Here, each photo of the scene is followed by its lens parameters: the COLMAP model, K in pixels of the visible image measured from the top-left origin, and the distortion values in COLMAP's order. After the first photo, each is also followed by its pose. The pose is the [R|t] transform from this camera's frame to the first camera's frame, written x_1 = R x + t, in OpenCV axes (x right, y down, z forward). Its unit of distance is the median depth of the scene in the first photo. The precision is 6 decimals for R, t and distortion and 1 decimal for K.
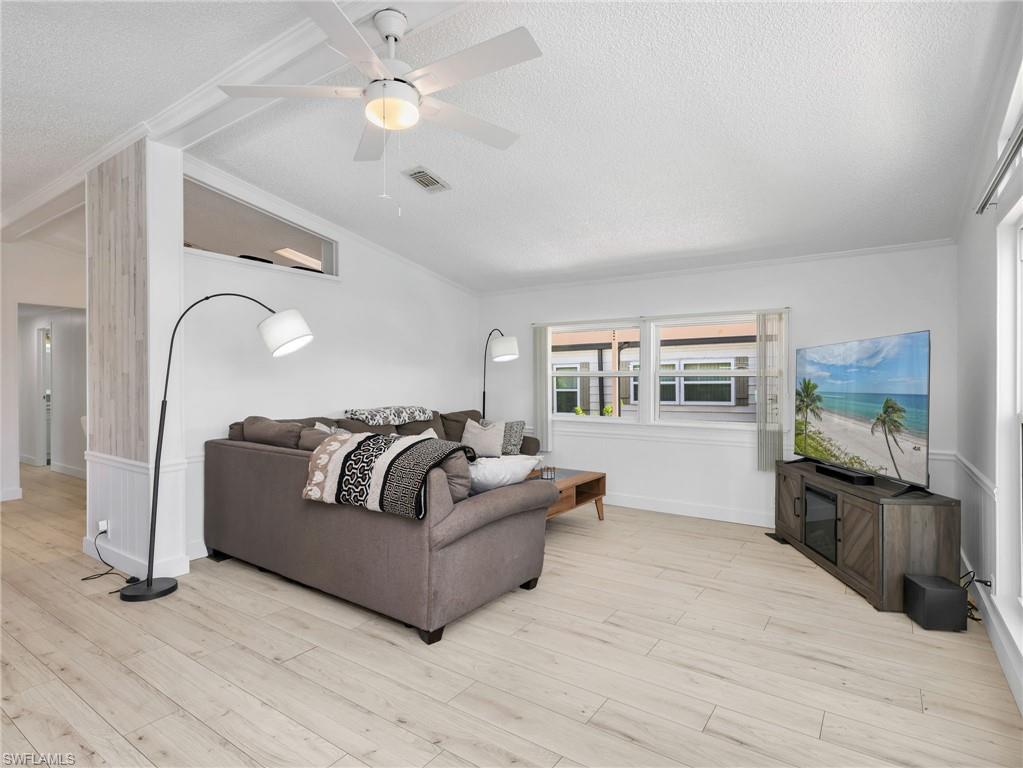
lens RADIAL K [[540.8, 0, 509.6], [0, 540.8, 383.1], [0, 0, 1]] dist [-0.001415, -0.001789]
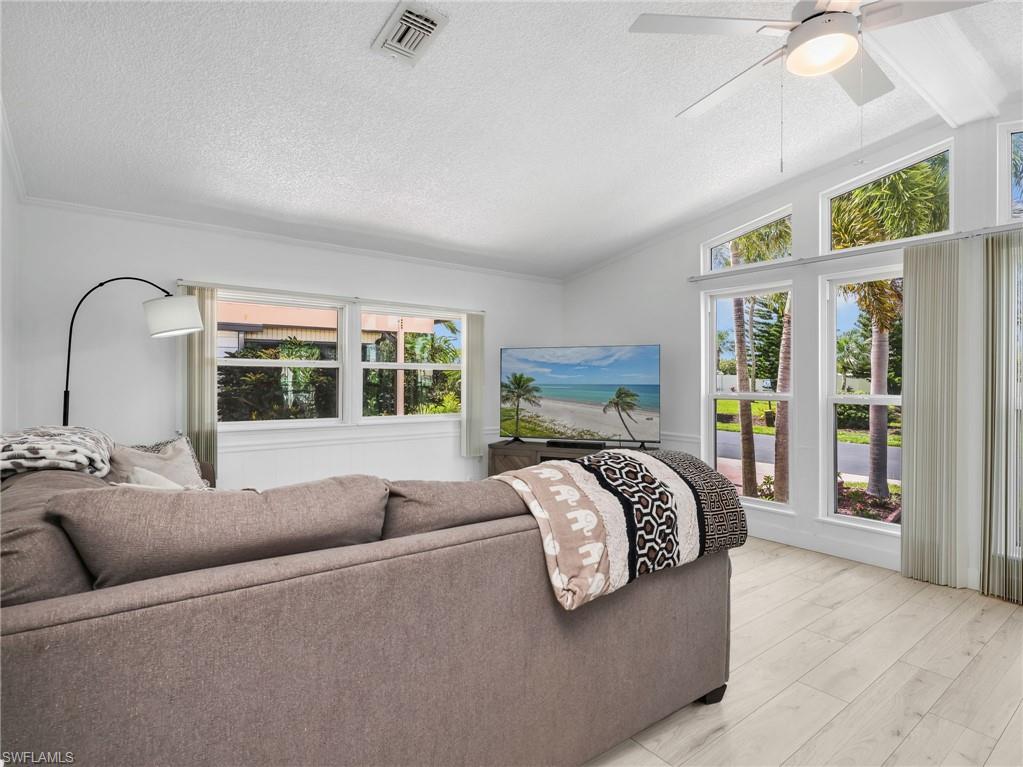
lens RADIAL K [[540.8, 0, 510.3], [0, 540.8, 383.2], [0, 0, 1]] dist [-0.001415, -0.001789]
pose [[0.299101, -0.007781, 0.954190, -0.751533], [-0.003866, 0.999949, 0.009366, 0.003419], [-0.954214, -0.006490, 0.299056, 0.791409]]
